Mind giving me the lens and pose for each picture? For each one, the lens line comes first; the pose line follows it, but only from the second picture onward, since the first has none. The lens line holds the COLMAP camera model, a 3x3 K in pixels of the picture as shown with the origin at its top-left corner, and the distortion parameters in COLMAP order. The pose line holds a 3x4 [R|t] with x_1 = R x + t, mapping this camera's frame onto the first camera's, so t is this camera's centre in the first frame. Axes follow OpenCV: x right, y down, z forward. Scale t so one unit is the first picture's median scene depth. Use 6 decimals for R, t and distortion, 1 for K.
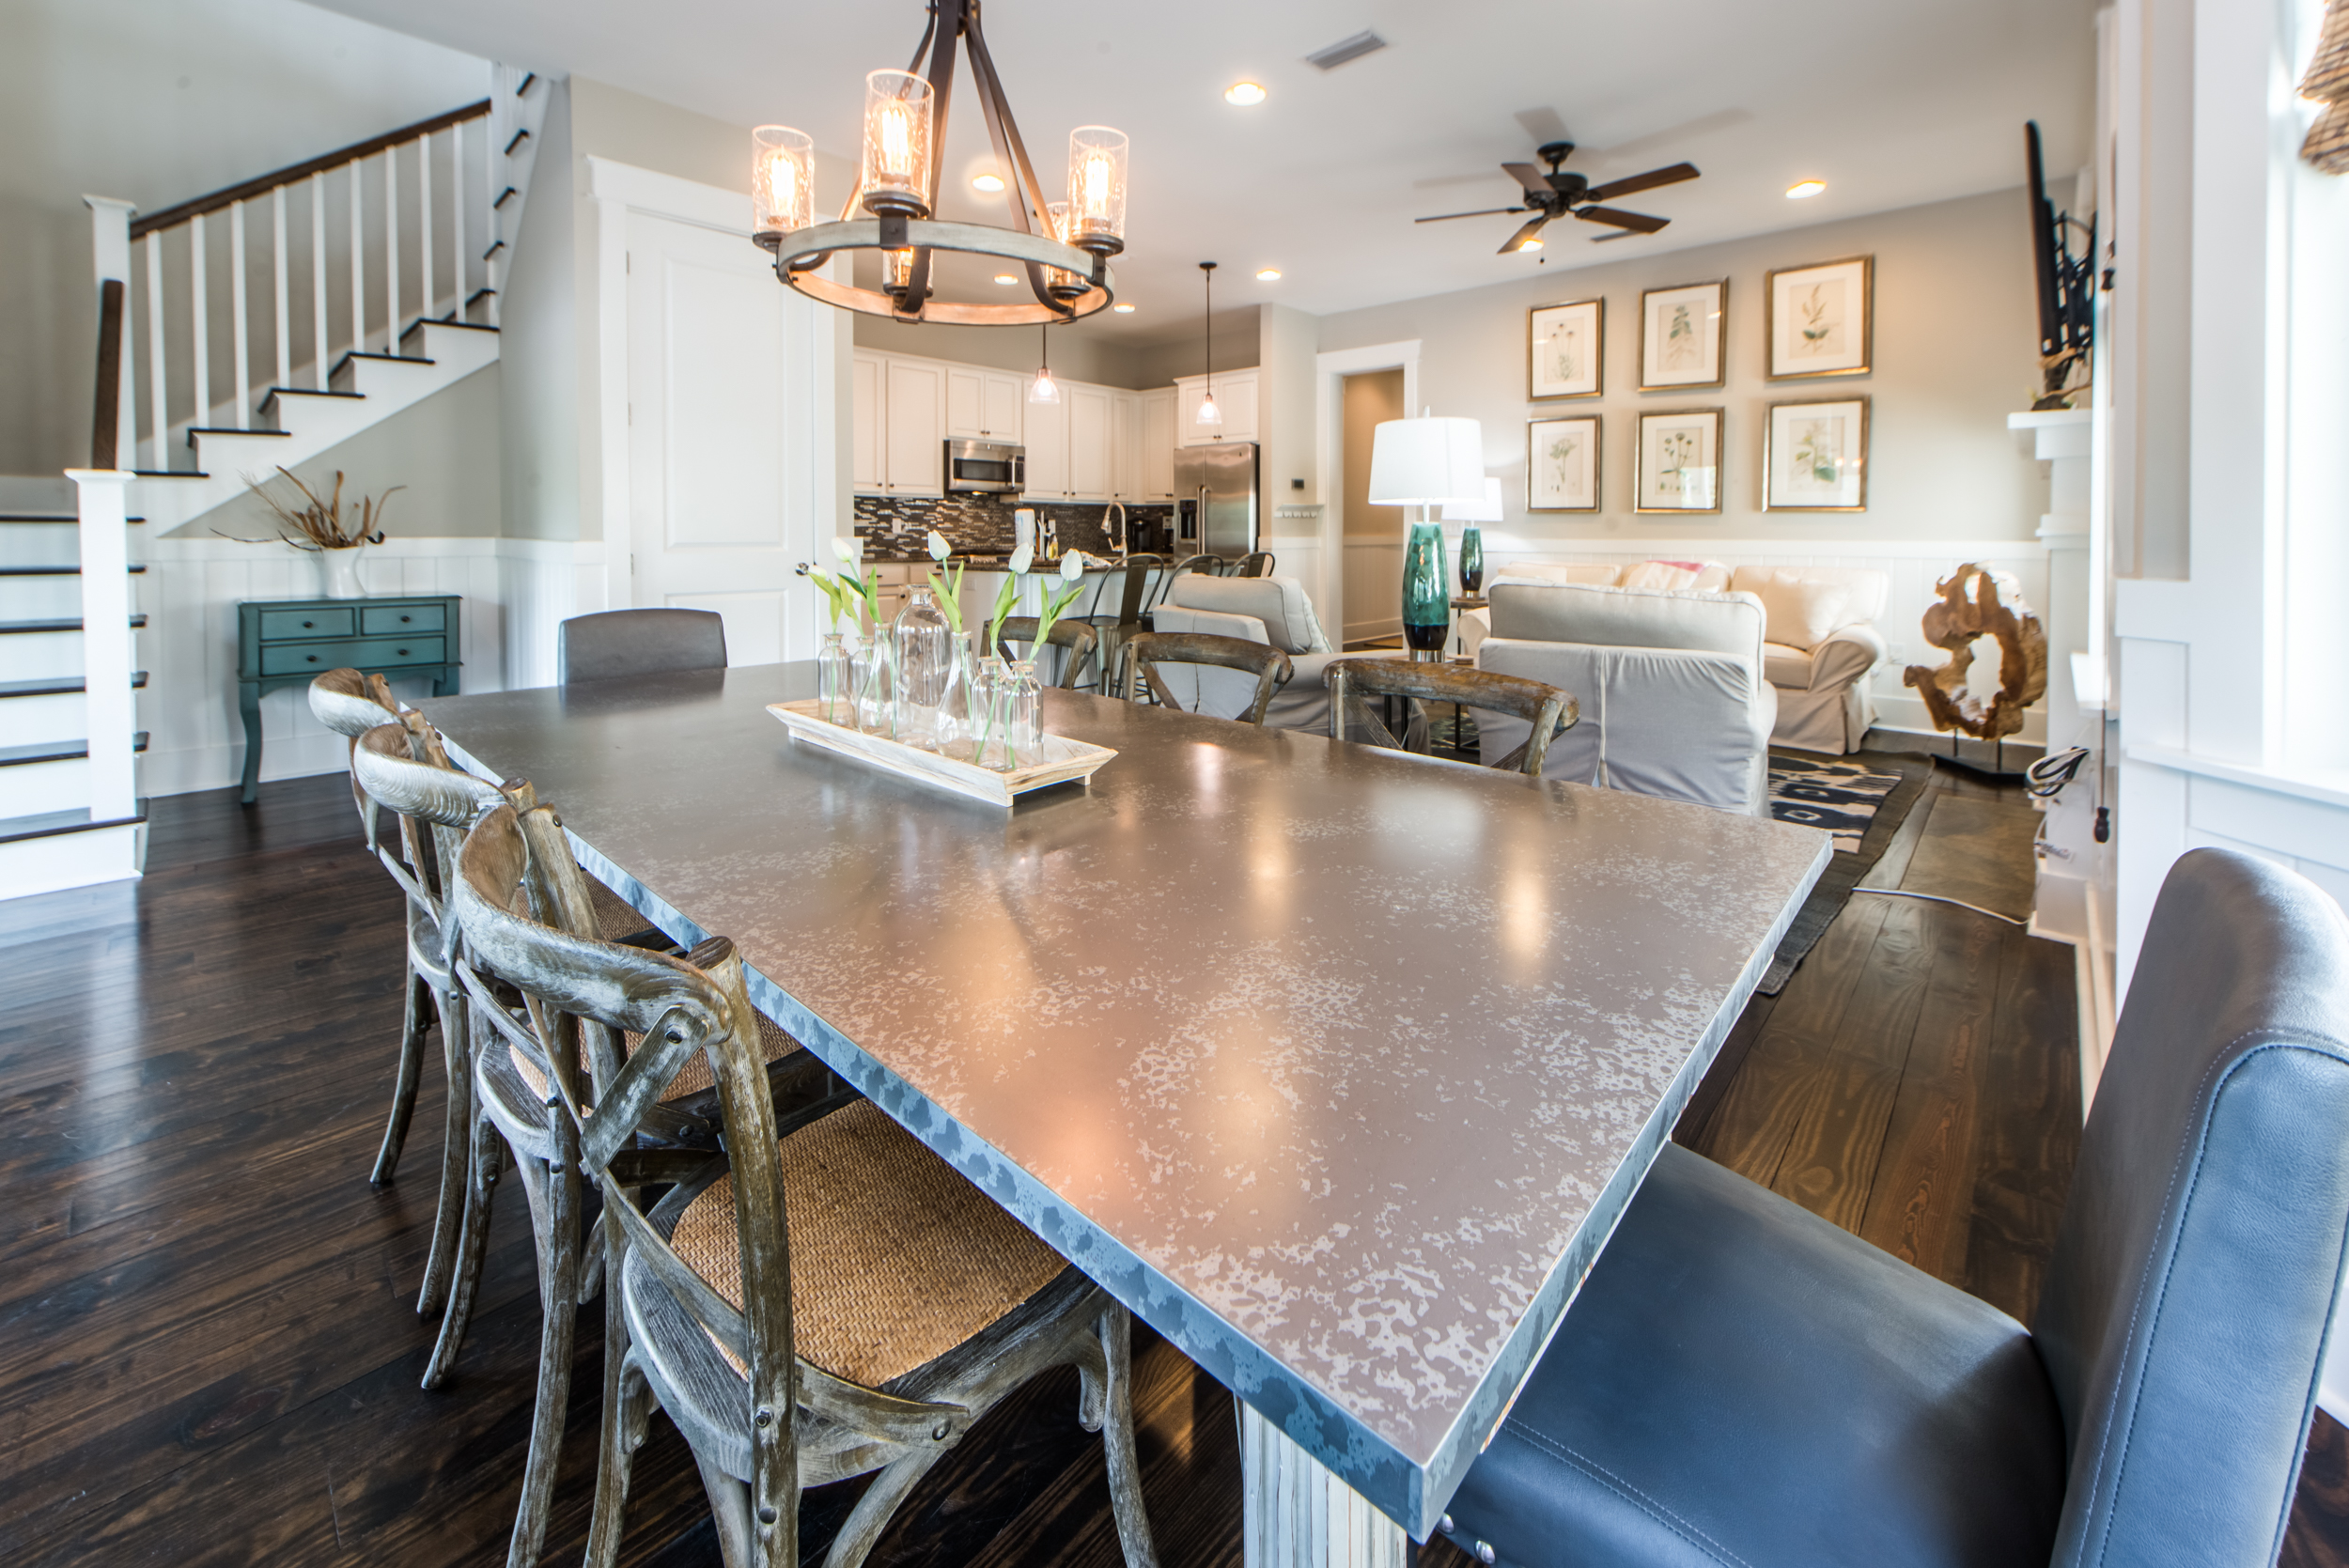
lens RADIAL K [[928.4, 0, 1190.4], [0, 928.4, 557.3], [0, 0, 1]] dist [0.000959, 0.000066]
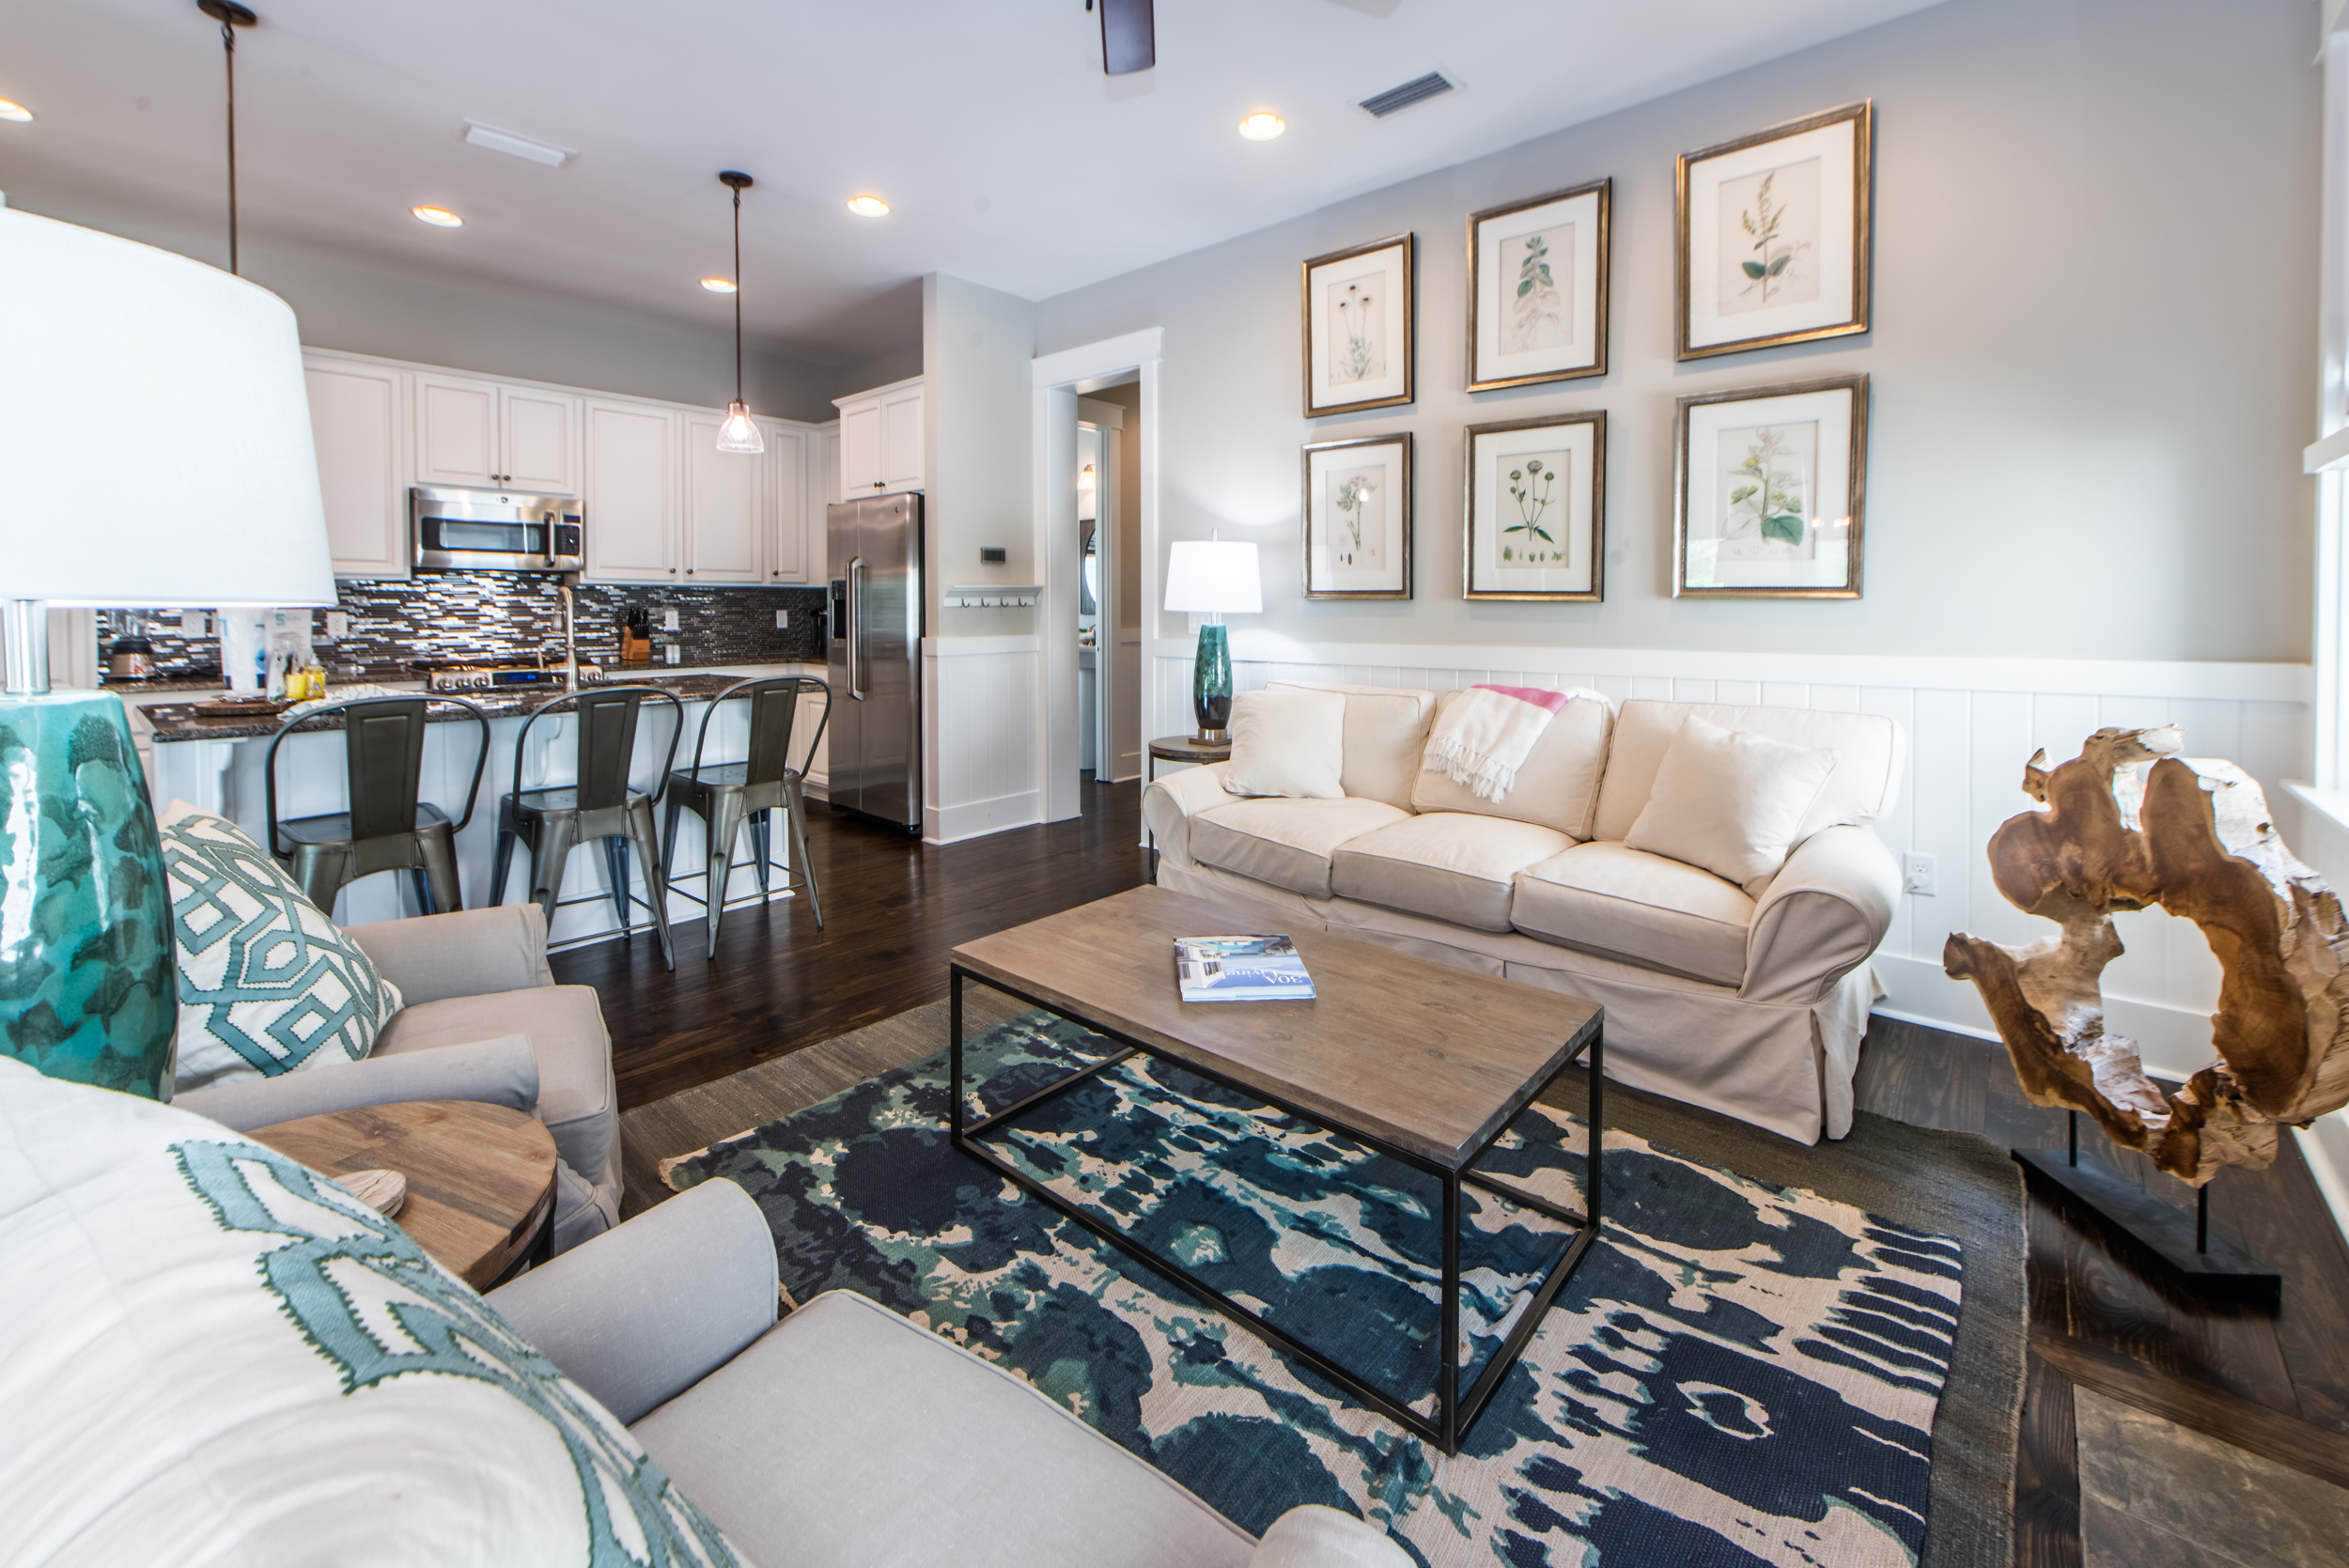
lens RADIAL K [[970.3, 0, 1148.1], [0, 970.3, 645.5], [0, 0, 1]] dist [-0.002822, -0.000752]
pose [[0.999952, -0.005510, 0.008092, 0.295991], [0.005439, 0.999947, 0.008727, -0.027574], [-0.008139, -0.008682, 0.999929, 0.421227]]
